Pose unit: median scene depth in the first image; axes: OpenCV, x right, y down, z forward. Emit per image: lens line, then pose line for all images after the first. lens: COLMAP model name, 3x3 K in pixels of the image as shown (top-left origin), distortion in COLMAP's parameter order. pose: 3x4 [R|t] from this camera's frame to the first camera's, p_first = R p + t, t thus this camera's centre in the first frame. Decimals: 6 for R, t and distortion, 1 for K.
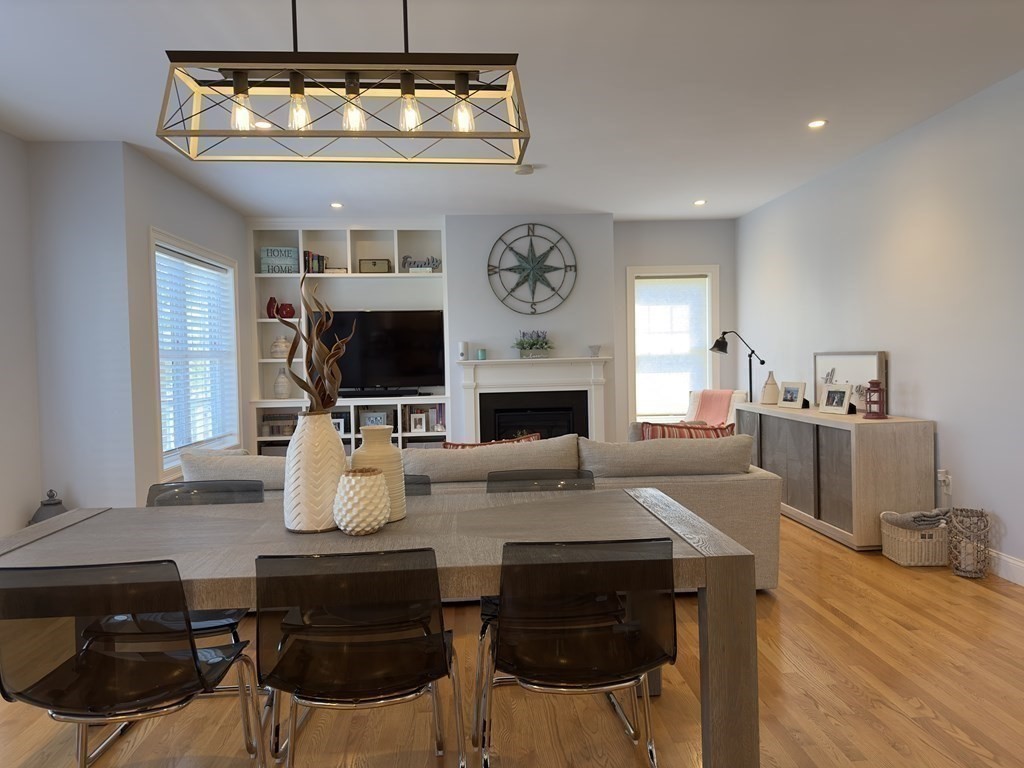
lens RADIAL K [[725.5, 0, 512.0], [0, 725.5, 384.0], [0, 0, 1]] dist [0.185756, -0.255680]
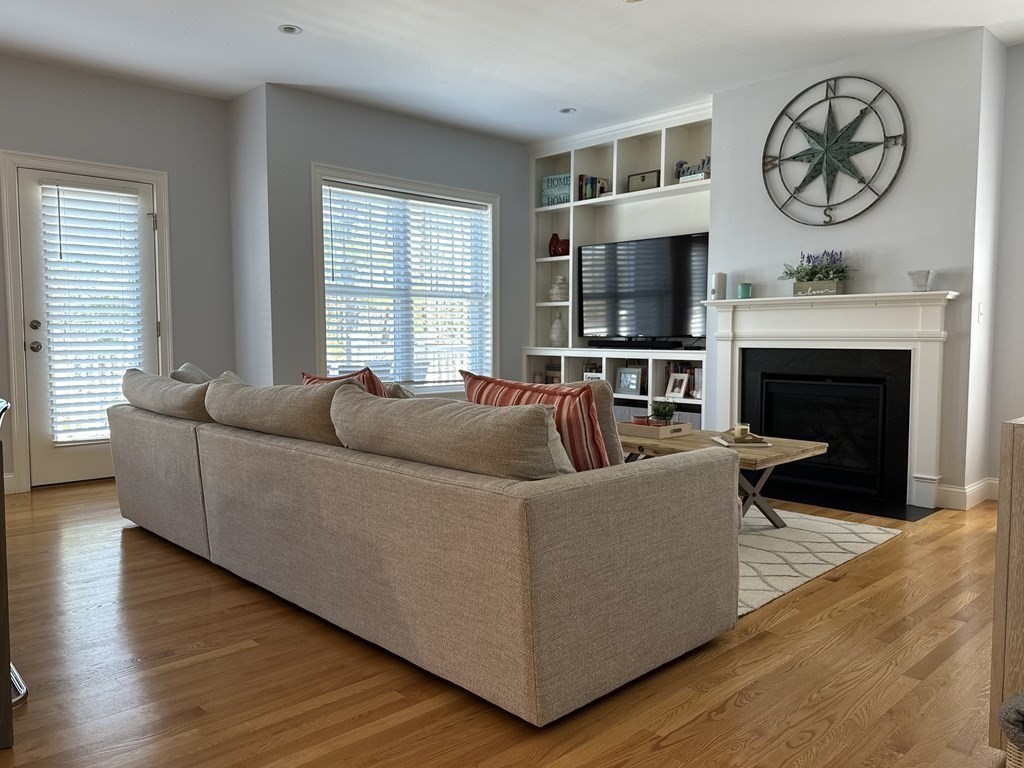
lens RADIAL K [[775.7, 0, 512.0], [0, 775.7, 384.0], [0, 0, 1]] dist [0.140995, -0.228017]
pose [[0.644865, 0.071993, -0.760898, 0.380926], [-0.042643, 0.997392, 0.058229, 0.012558], [0.763106, -0.005103, 0.646253, 0.352116]]
